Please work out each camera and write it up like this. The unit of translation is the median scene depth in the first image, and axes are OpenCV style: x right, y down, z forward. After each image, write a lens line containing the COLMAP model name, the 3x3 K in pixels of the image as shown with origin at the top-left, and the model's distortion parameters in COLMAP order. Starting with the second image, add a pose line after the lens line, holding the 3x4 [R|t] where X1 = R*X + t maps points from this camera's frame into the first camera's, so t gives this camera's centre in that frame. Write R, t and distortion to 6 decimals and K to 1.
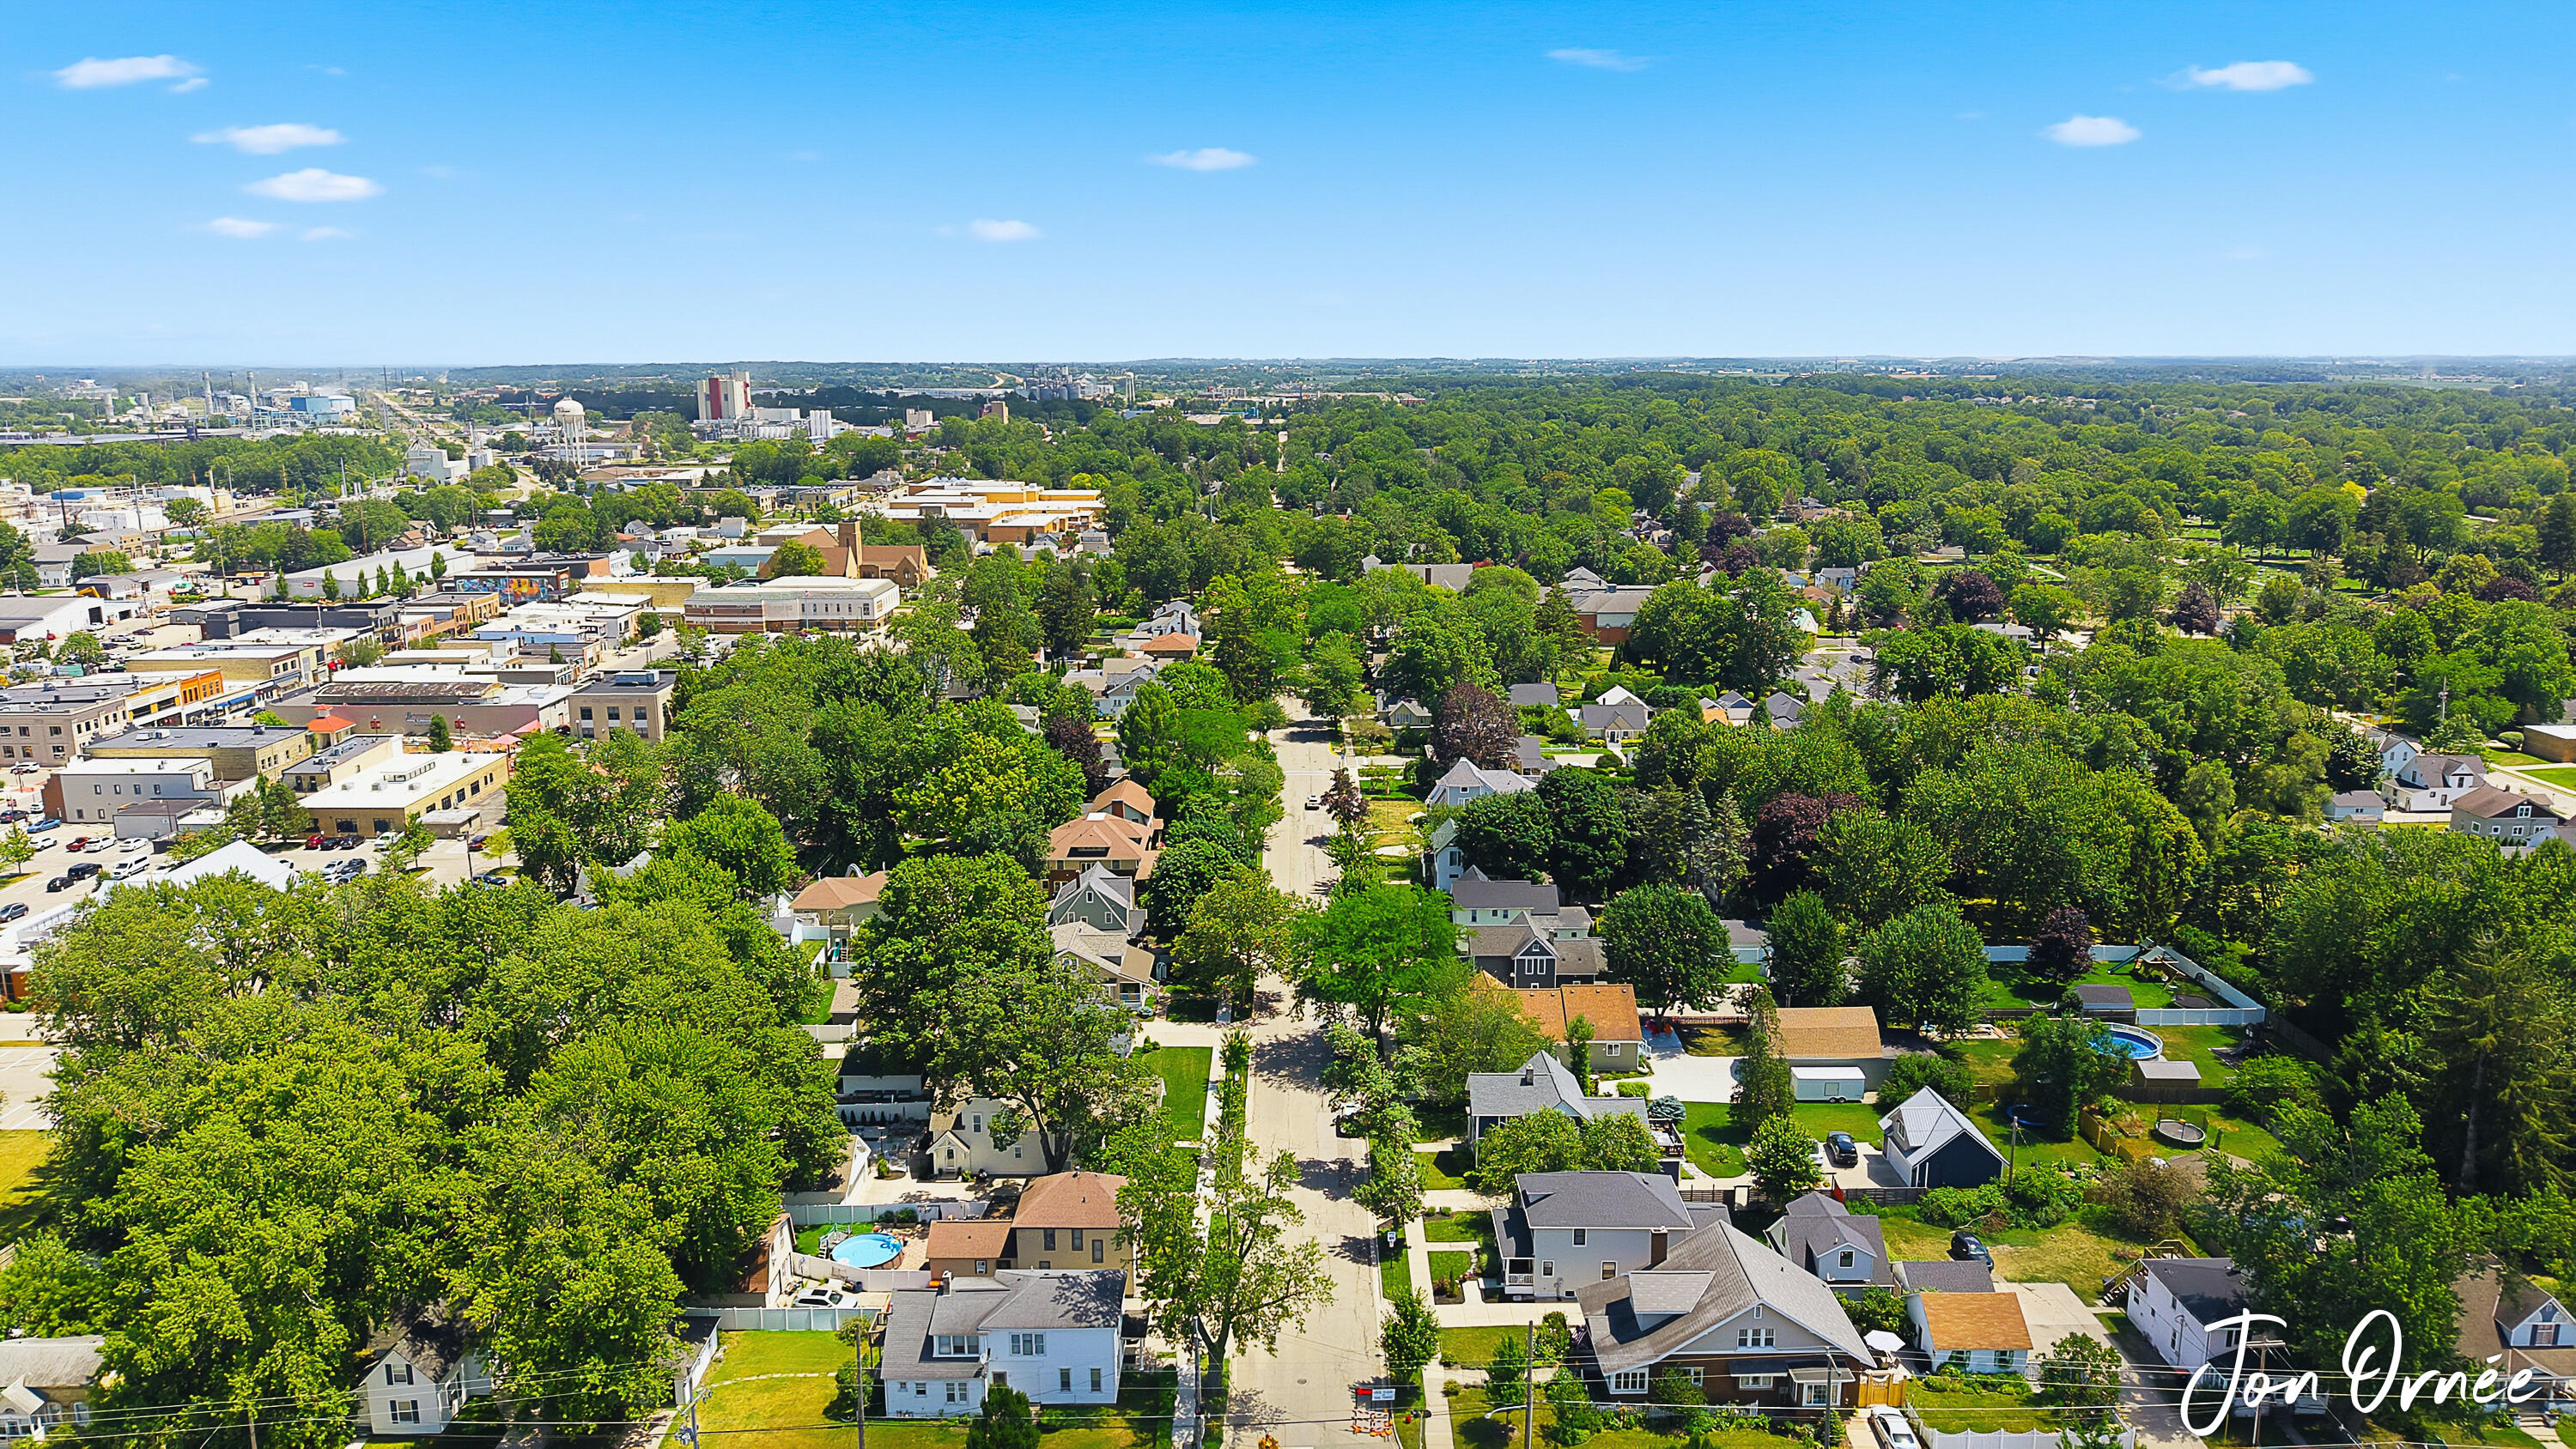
lens RADIAL K [[1724.6, 0, 1283.6], [0, 1724.6, 729.9], [0, 0, 1]] dist [0.037022, -0.033098]
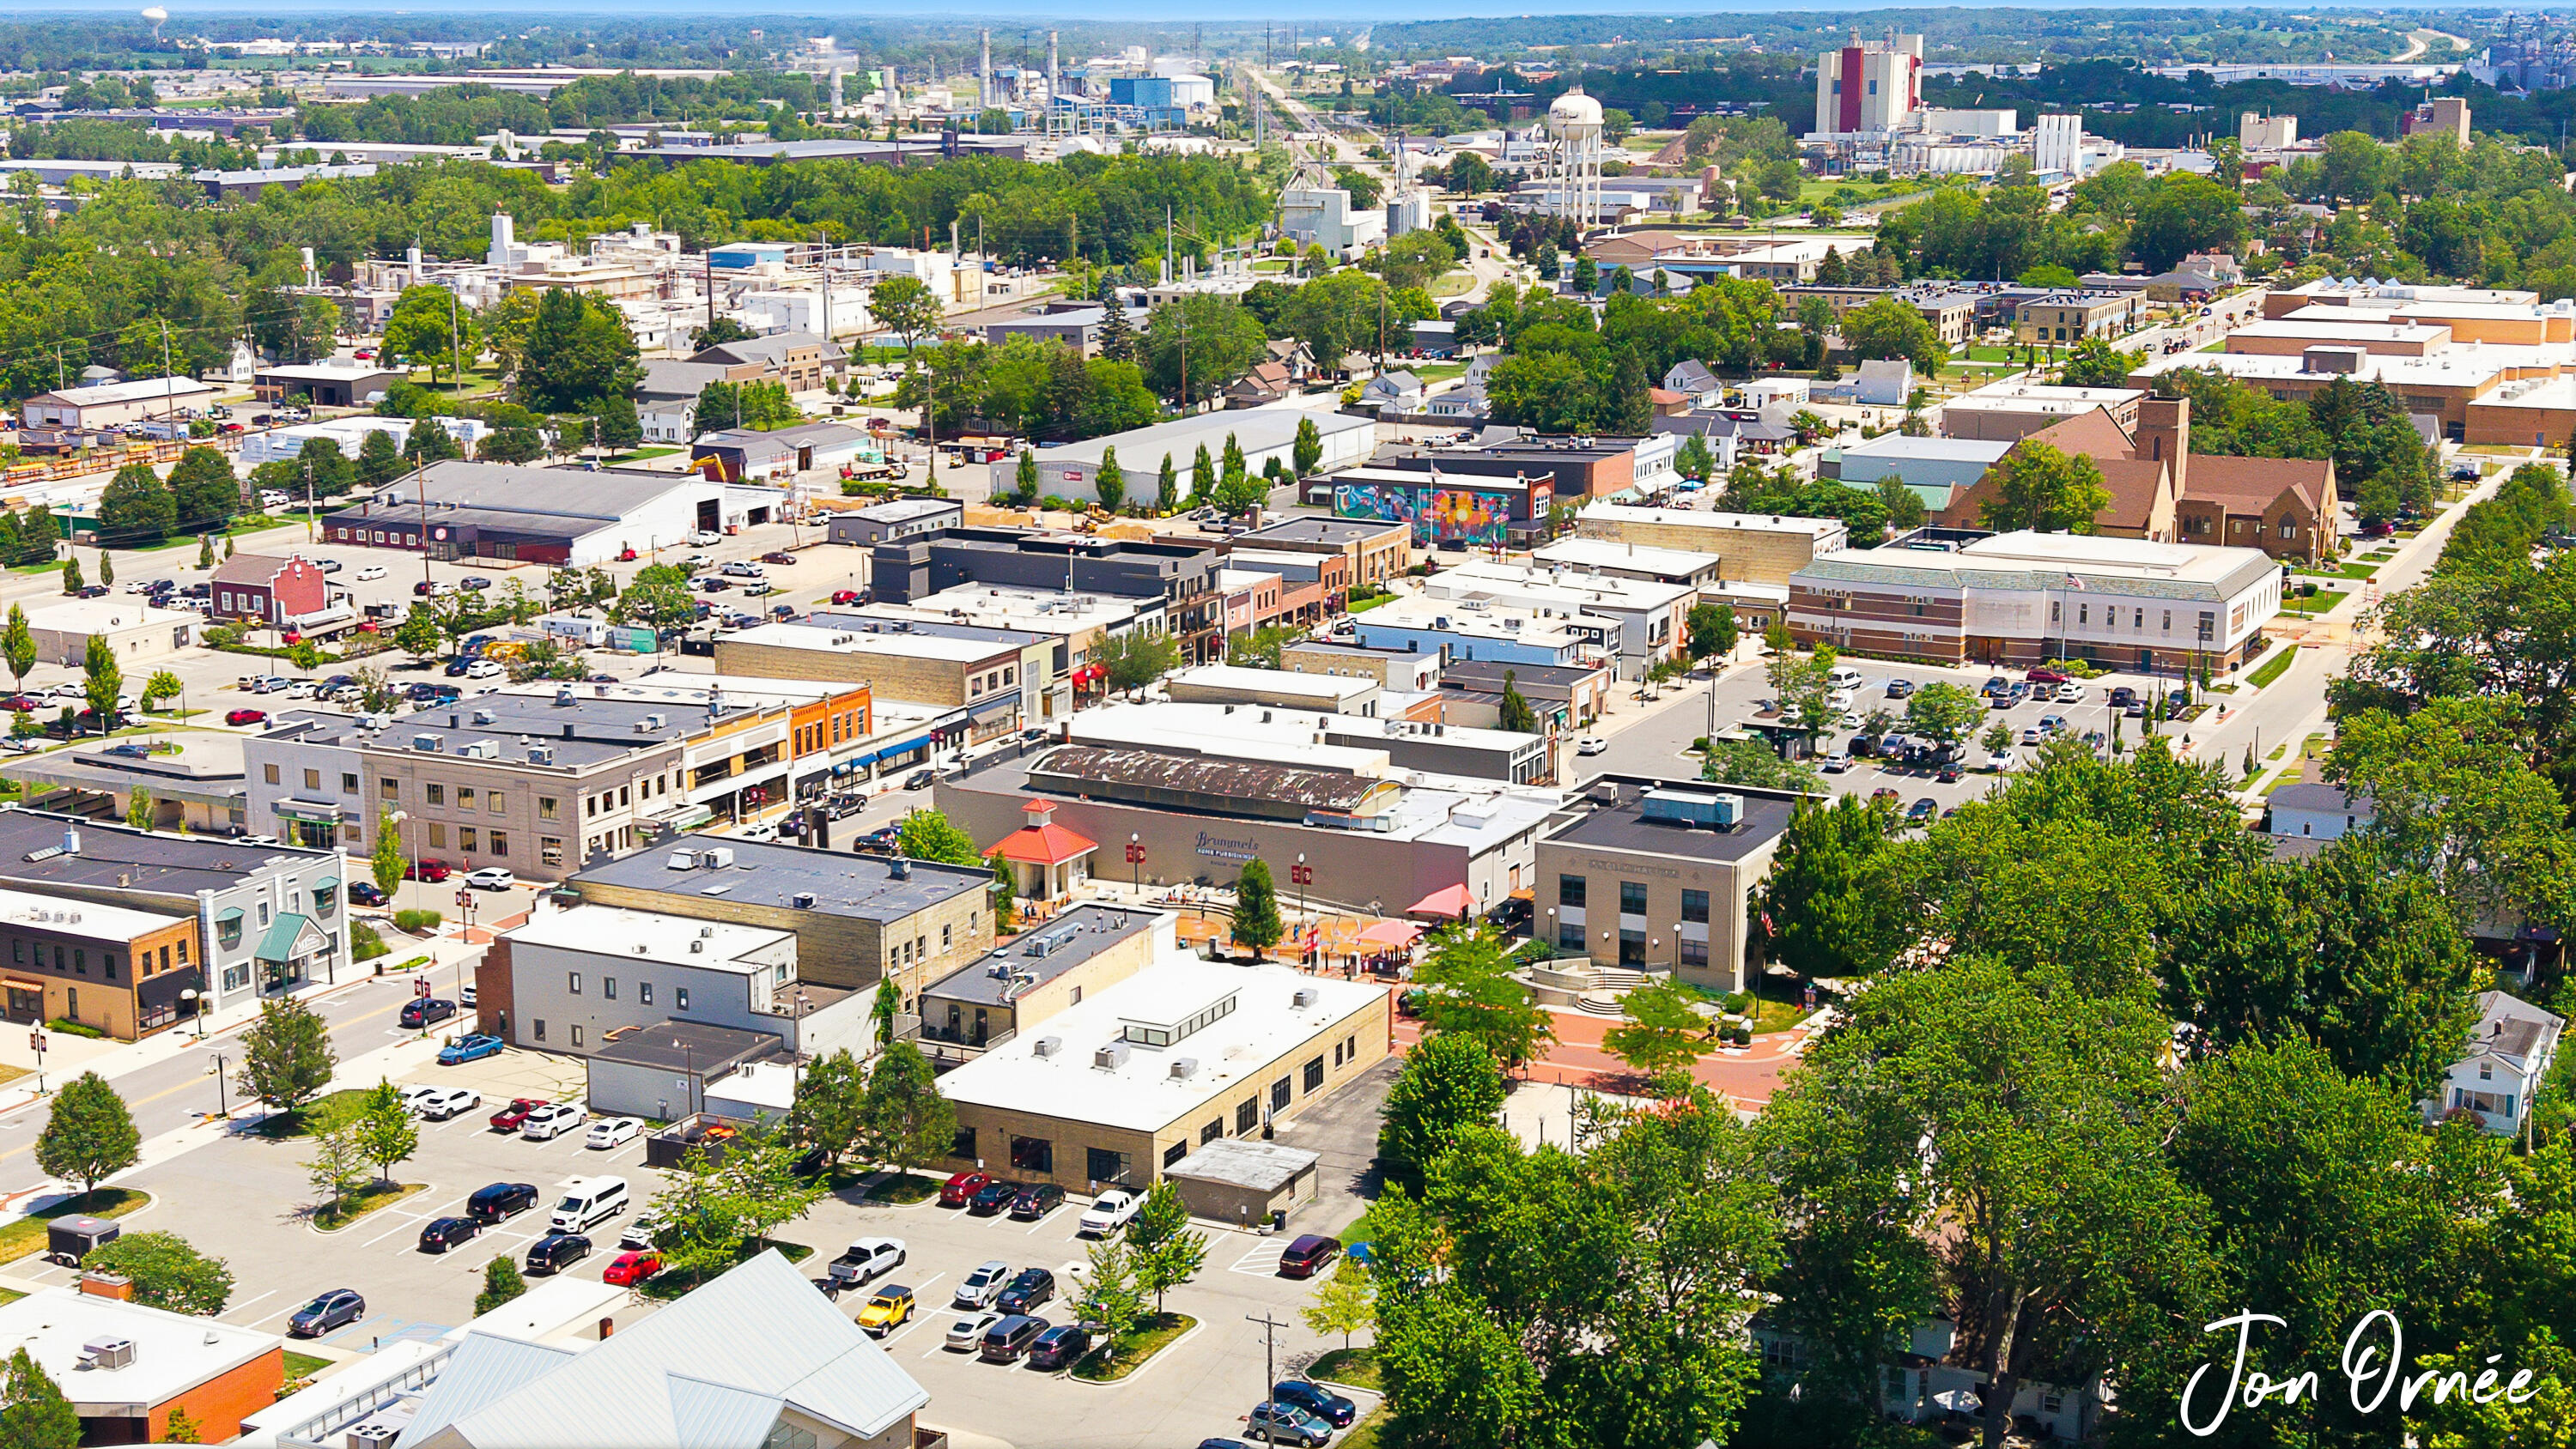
lens RADIAL K [[3431.3, 0, 1298.6], [0, 3431.3, 727.6], [0, 0, 1]] dist [0.130108, 0.000000]
pose [[0.895469, 0.095643, -0.434727, -0.060964], [-0.097683, 0.995060, 0.017710, -0.033005], [0.434273, 0.026607, 0.900388, 0.130605]]
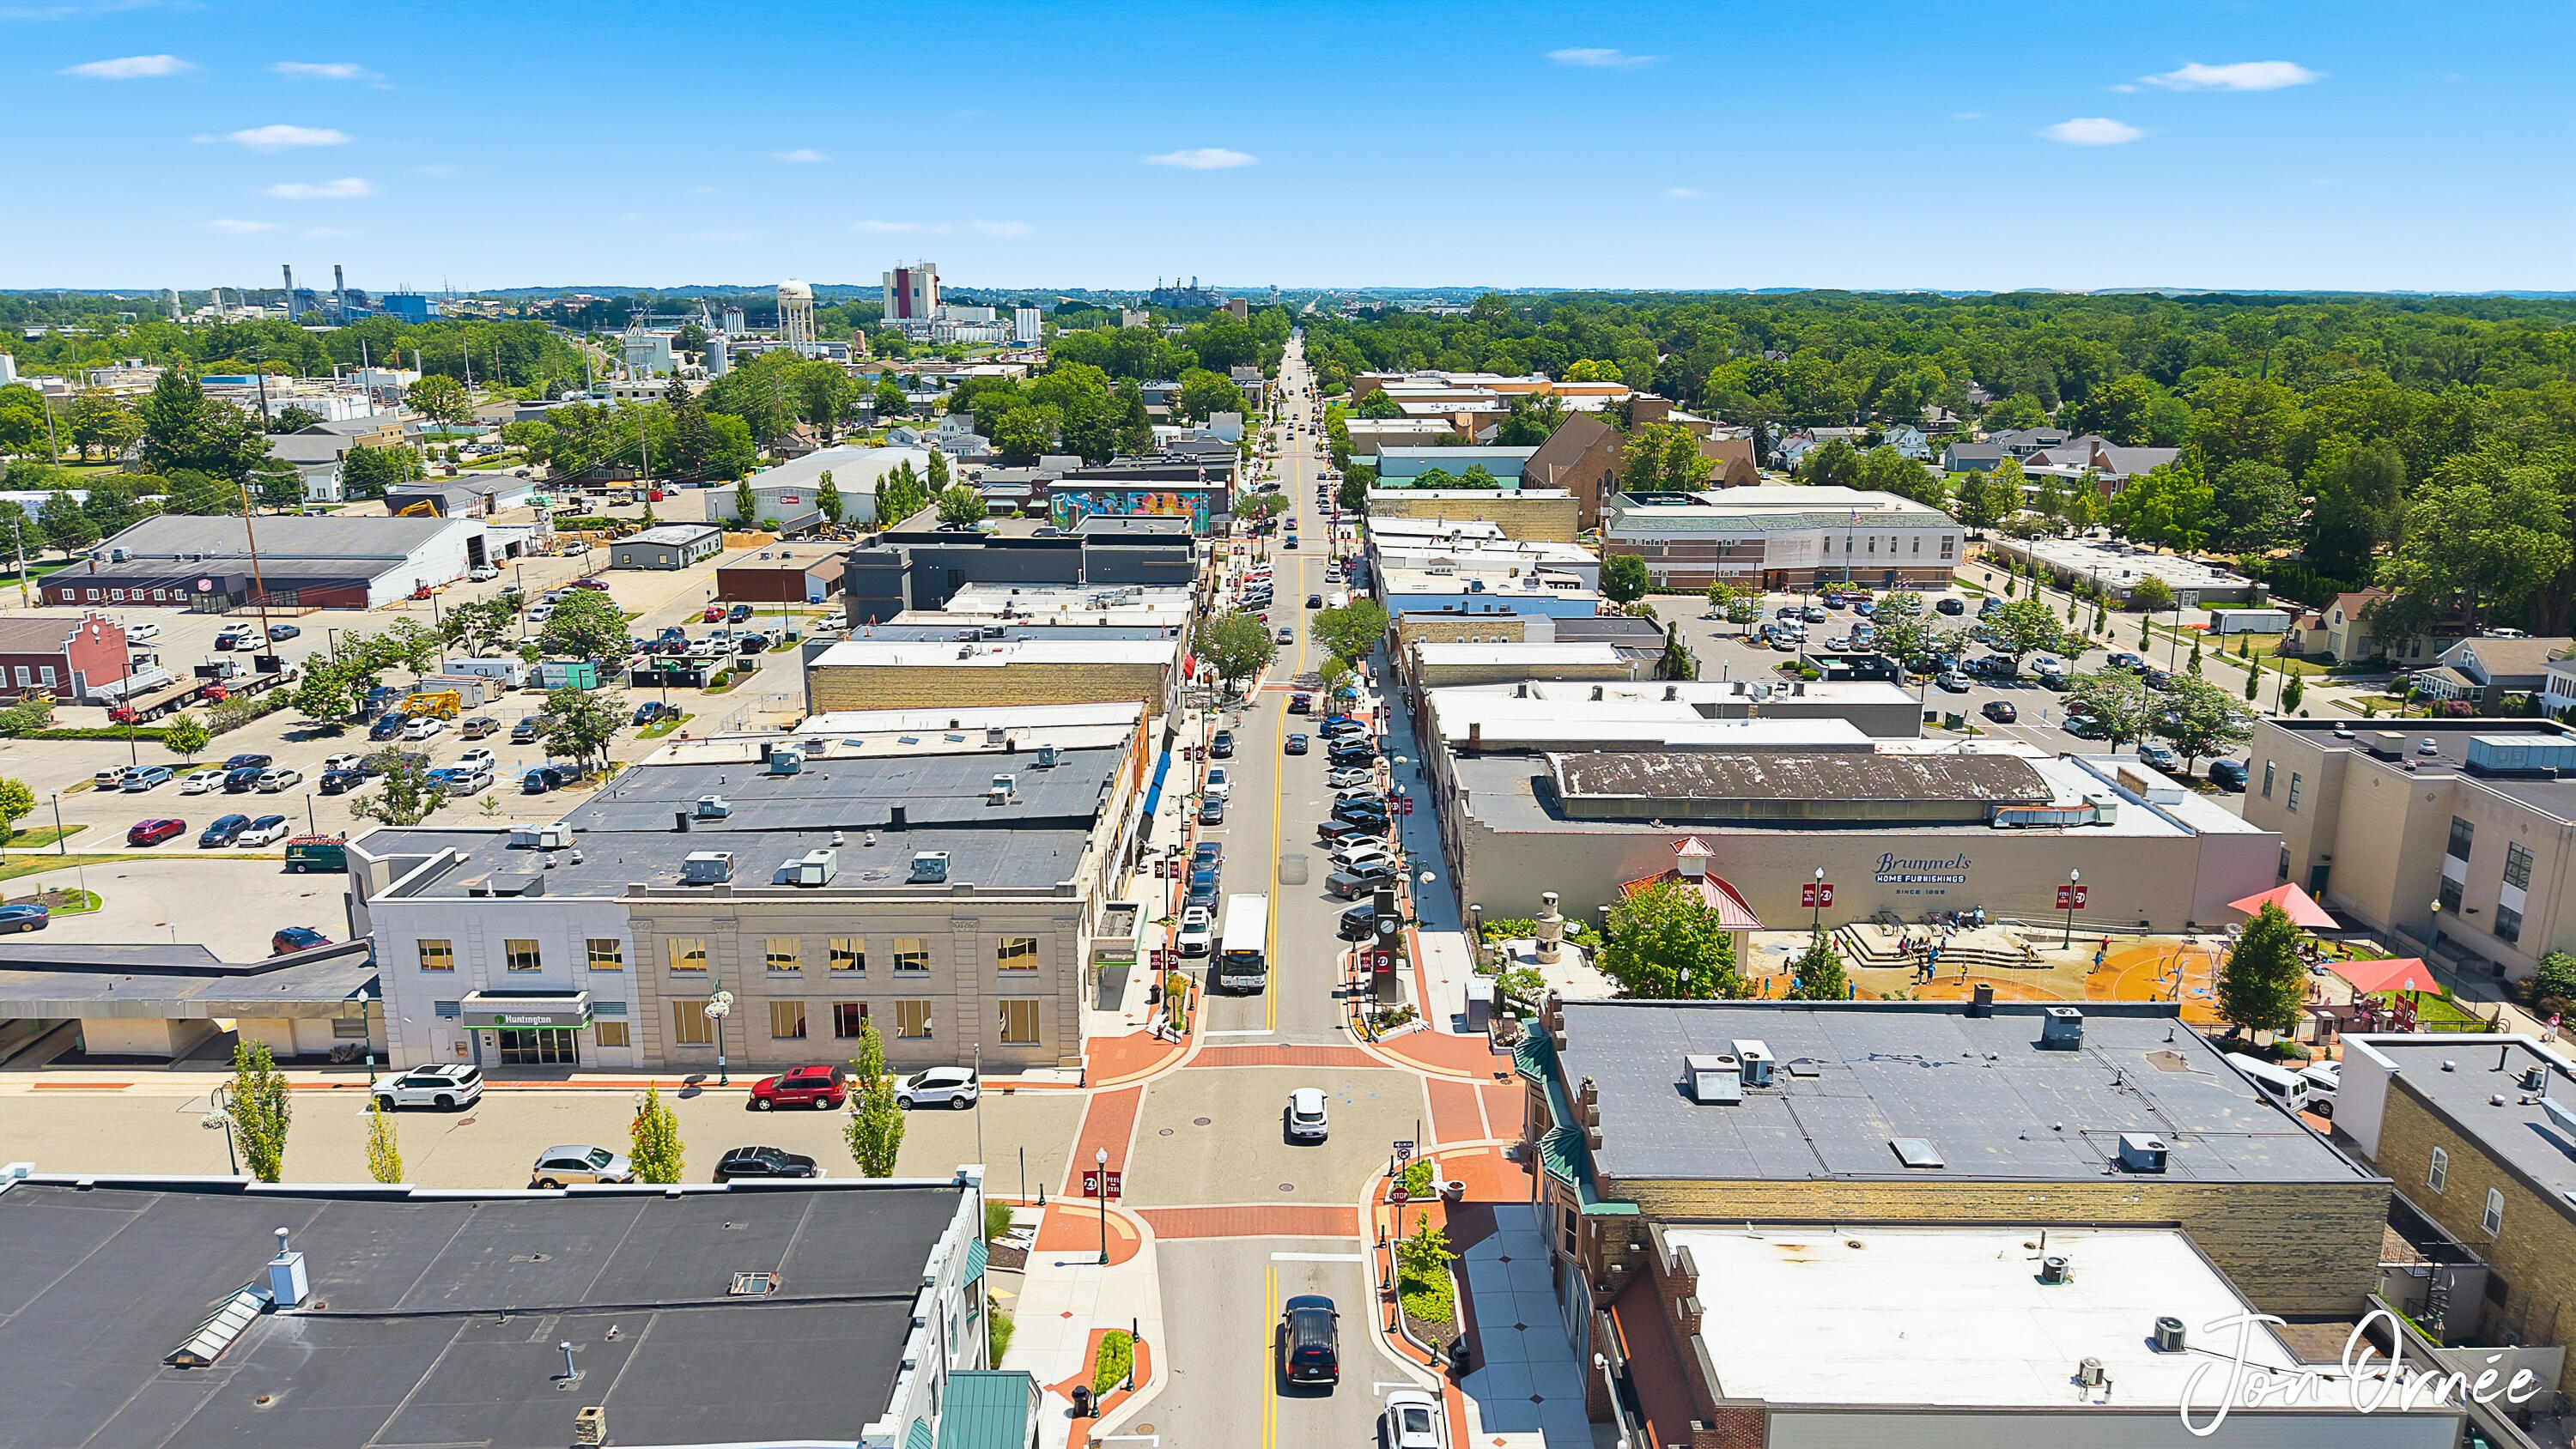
lens RADIAL K [[1724.6, 0, 1276.1], [0, 1724.6, 715.4], [0, 0, 1]] dist [0.037022, -0.033098]
pose [[0.999967, 0.006521, -0.004849, -0.371838], [-0.006383, 0.999590, 0.027919, -0.027396], [0.005029, -0.027888, 0.999598, 0.399044]]
